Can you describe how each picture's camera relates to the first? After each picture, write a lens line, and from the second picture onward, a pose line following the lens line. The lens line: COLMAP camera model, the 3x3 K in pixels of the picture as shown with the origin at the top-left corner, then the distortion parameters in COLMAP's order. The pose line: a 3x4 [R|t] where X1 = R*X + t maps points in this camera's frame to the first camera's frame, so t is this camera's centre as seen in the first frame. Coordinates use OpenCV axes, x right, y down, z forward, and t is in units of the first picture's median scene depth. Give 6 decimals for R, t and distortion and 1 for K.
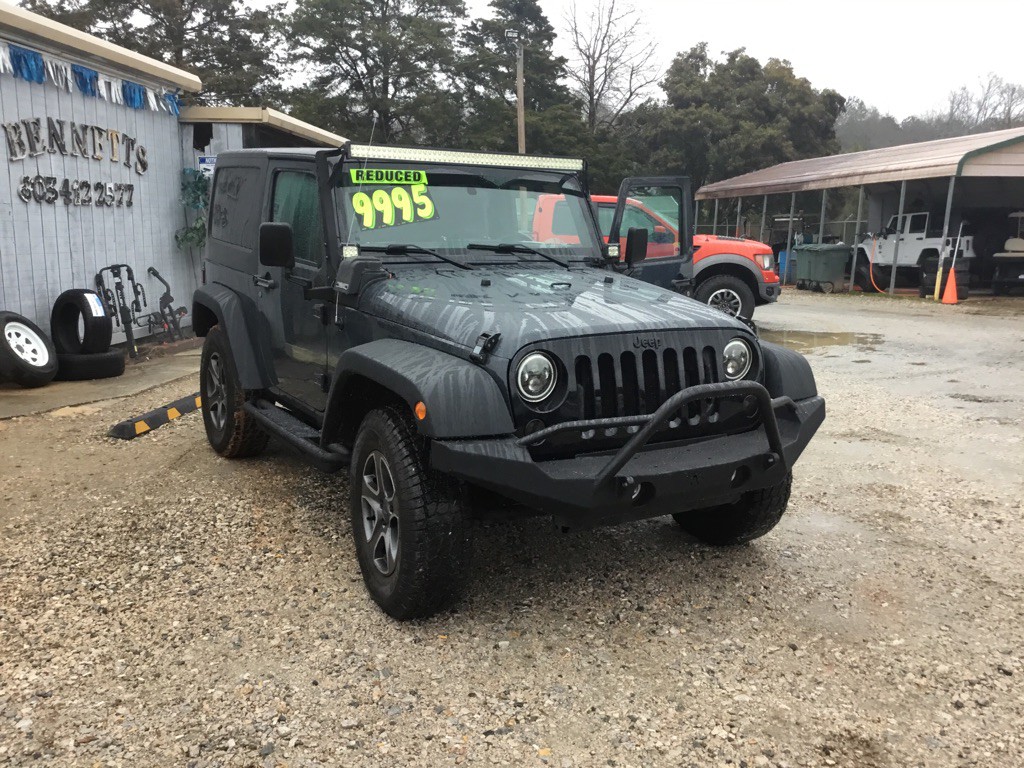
lens RADIAL K [[931.3, 0, 508.4], [0, 931.3, 388.9], [0, 0, 1]] dist [0.118342, -0.242256]
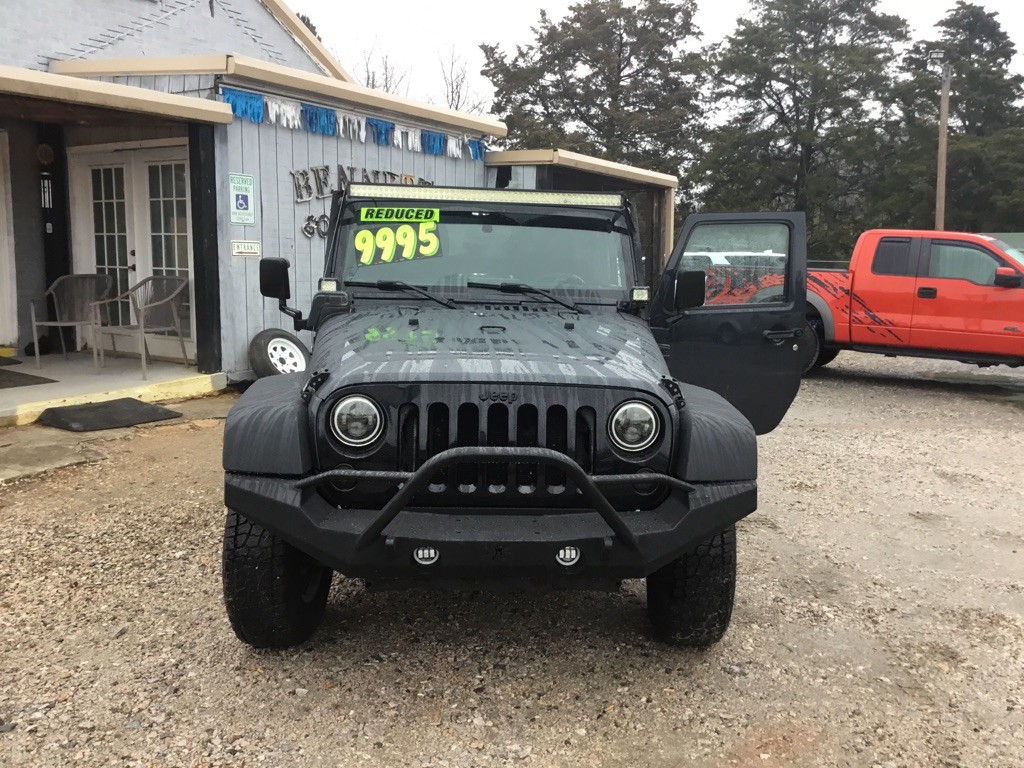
lens RADIAL K [[933.2, 0, 512.0], [0, 933.2, 384.0], [0, 0, 1]] dist [0.073999, -0.134480]
pose [[0.883479, 0.079095, -0.461745, 0.264964], [-0.097853, 0.995059, -0.016778, -0.021568], [0.458137, 0.060006, 0.886854, 0.093000]]
